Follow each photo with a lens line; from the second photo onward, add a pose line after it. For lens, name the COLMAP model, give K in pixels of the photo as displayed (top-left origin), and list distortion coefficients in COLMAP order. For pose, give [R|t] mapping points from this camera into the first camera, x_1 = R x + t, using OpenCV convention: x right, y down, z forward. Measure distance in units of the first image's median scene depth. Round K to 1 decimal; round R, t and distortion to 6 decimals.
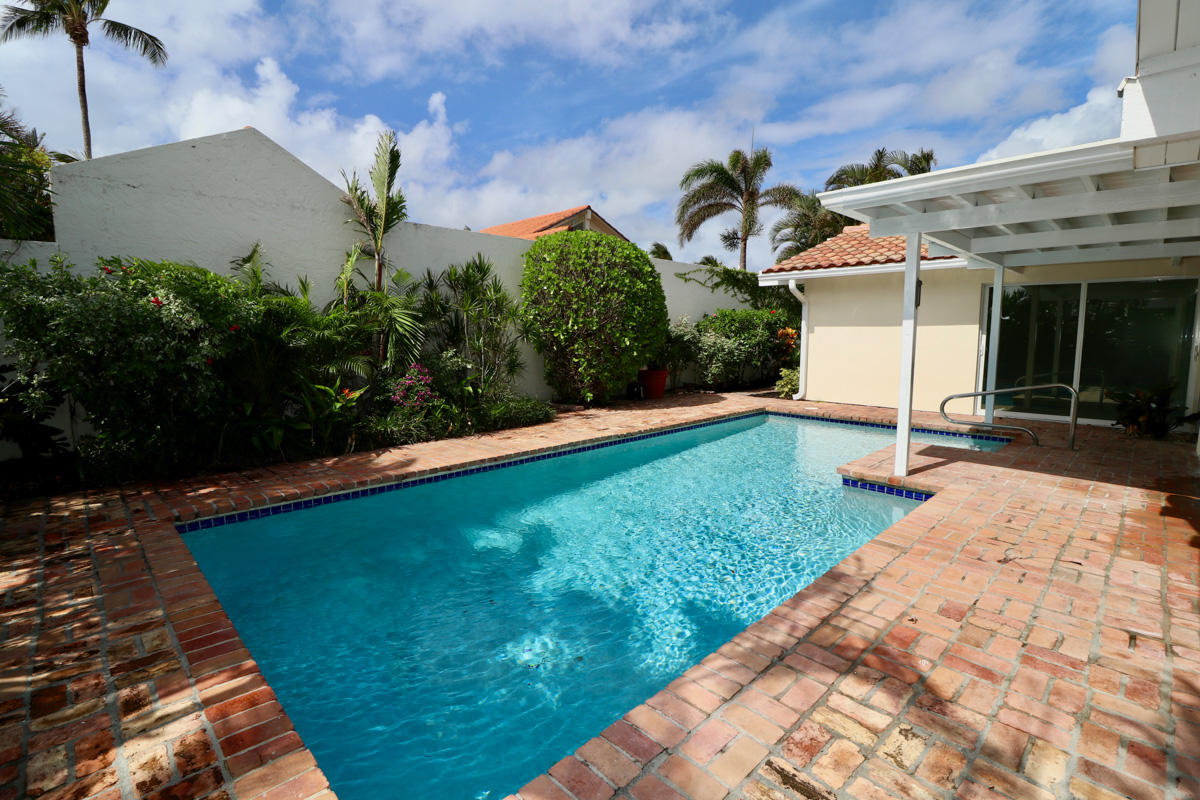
lens RADIAL K [[559.9, 0, 600.3], [0, 559.9, 387.3], [0, 0, 1]] dist [-0.016795, -0.000491]
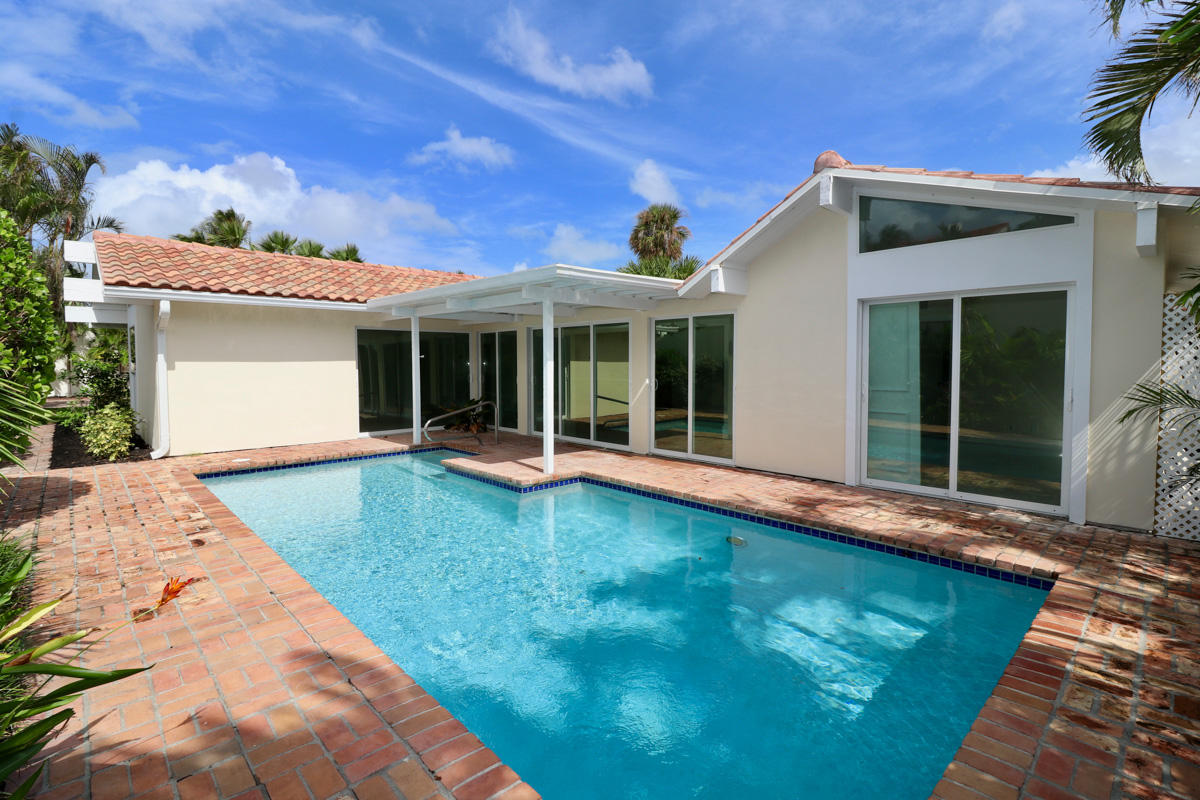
lens RADIAL K [[559.9, 0, 600.3], [0, 559.9, 387.3], [0, 0, 1]] dist [-0.016795, -0.000491]
pose [[0.003966, -0.042421, 0.999092, -0.492730], [0.101902, 0.993916, 0.041796, -0.055712], [-0.994787, 0.101644, 0.008265, 0.499259]]
